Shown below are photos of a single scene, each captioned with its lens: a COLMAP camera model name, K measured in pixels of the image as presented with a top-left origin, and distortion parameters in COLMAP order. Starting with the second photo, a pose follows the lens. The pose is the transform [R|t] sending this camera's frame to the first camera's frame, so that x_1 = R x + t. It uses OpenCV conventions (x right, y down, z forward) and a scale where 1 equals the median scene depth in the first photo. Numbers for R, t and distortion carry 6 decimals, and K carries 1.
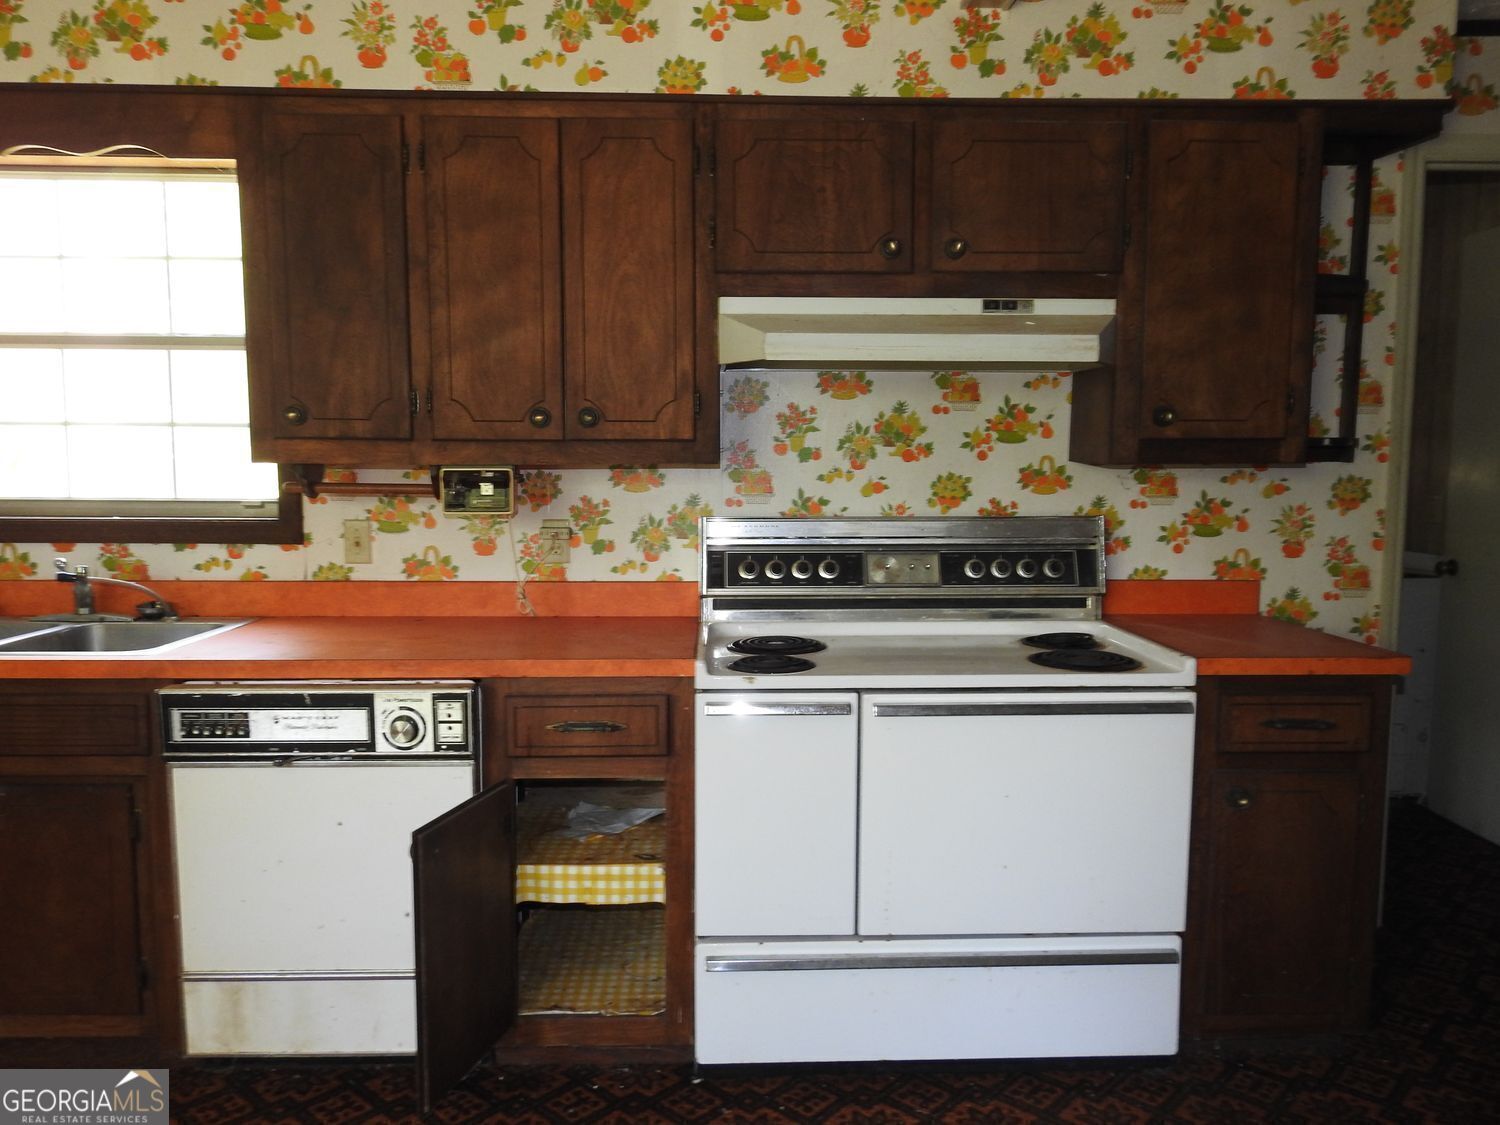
lens RADIAL K [[1081.9, 0, 750.9], [0, 1081.9, 561.7], [0, 0, 1]] dist [0.002333, 0.001451]
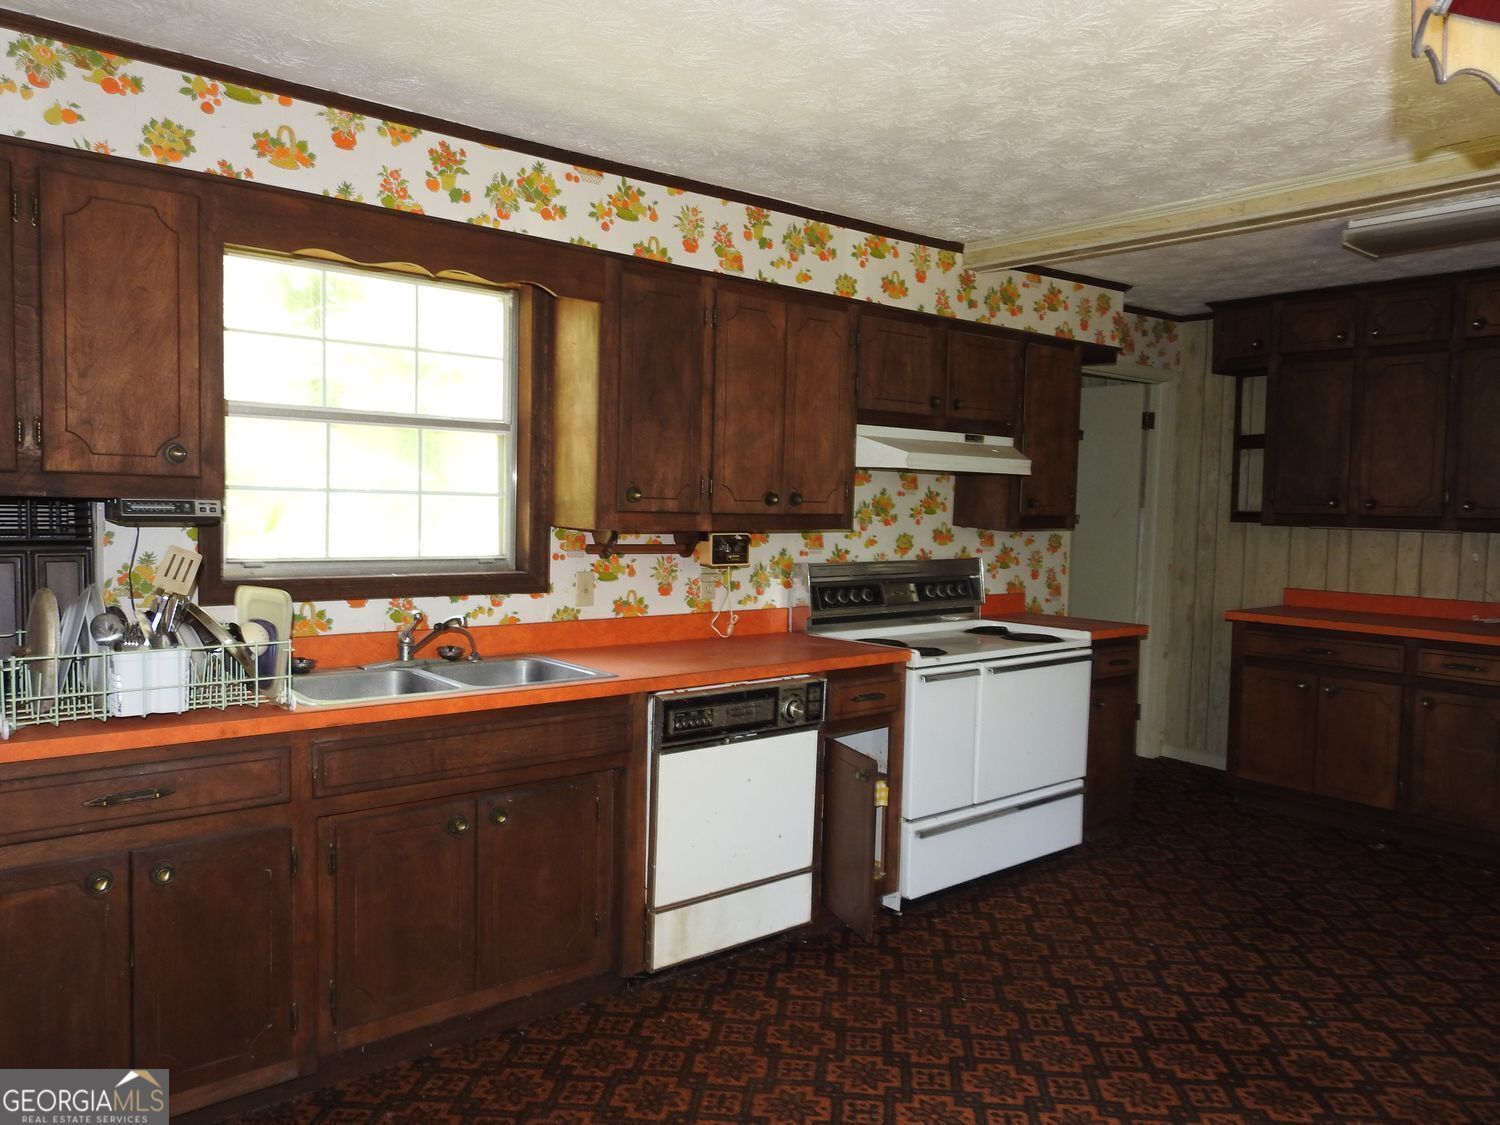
lens RADIAL K [[1081.9, 0, 750.5], [0, 1081.9, 561.9], [0, 0, 1]] dist [0.002333, 0.001451]
pose [[0.789172, -0.020741, 0.613822, -1.124319], [0.038711, 0.999122, -0.016010, -0.025232], [-0.612951, 0.036397, 0.789282, -0.144160]]
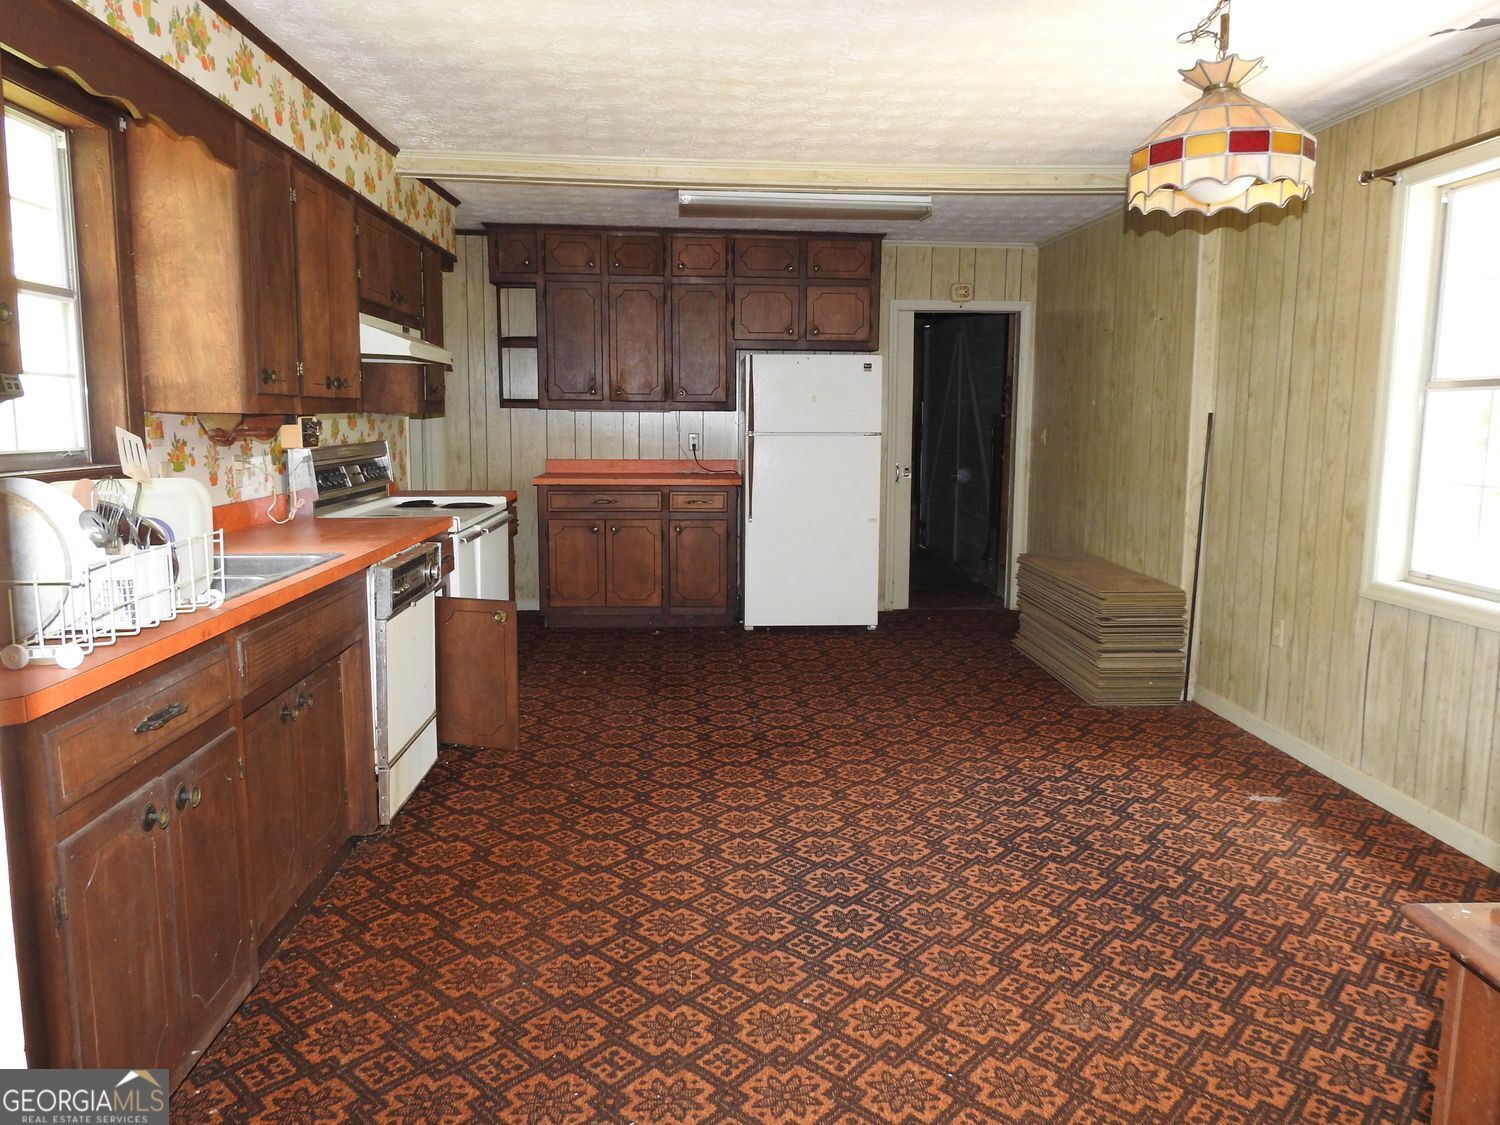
lens RADIAL K [[1081.9, 0, 772.8], [0, 1081.9, 553.0], [0, 0, 1]] dist [0.002333, 0.001451]
pose [[-0.041139, -0.129107, 0.990777, -1.751502], [0.086725, 0.987413, 0.132270, -0.044761], [-0.995383, 0.091367, -0.029424, 0.449980]]
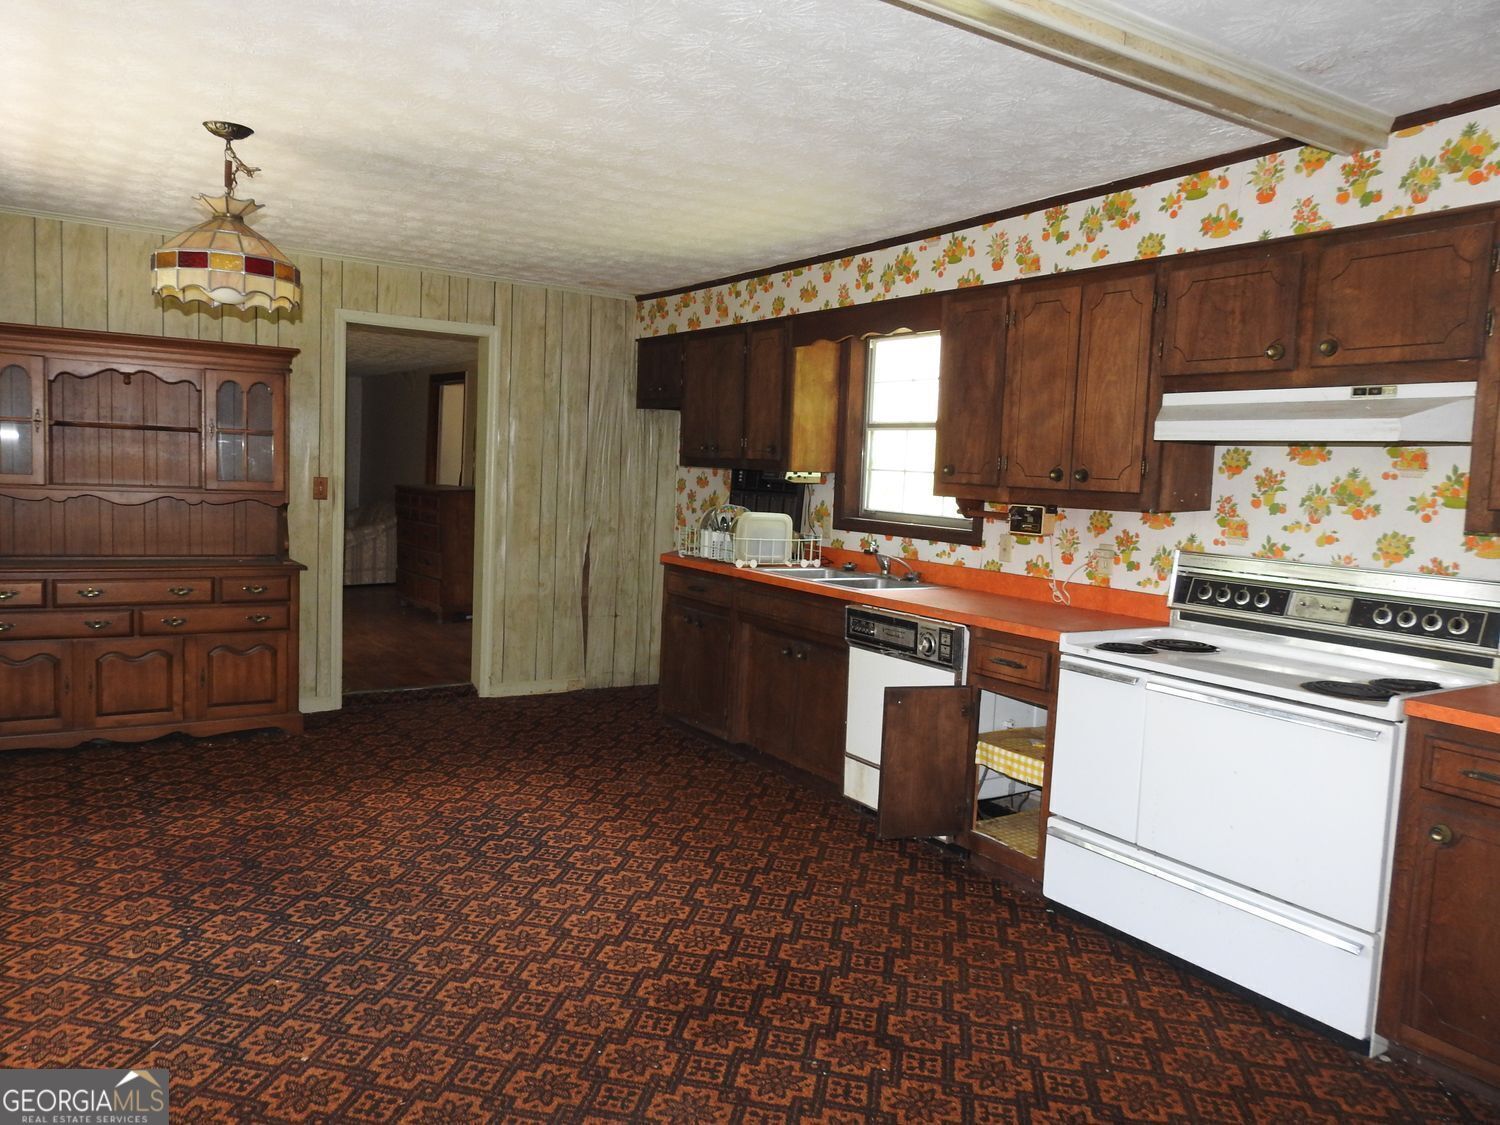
lens RADIAL K [[1081.9, 0, 742.9], [0, 1081.9, 561.4], [0, 0, 1]] dist [0.002333, 0.001451]
pose [[0.513645, 0.094291, -0.852806, 0.918521], [-0.122473, 0.991822, 0.035896, -0.009920], [0.849217, 0.086009, 0.520993, -0.190694]]
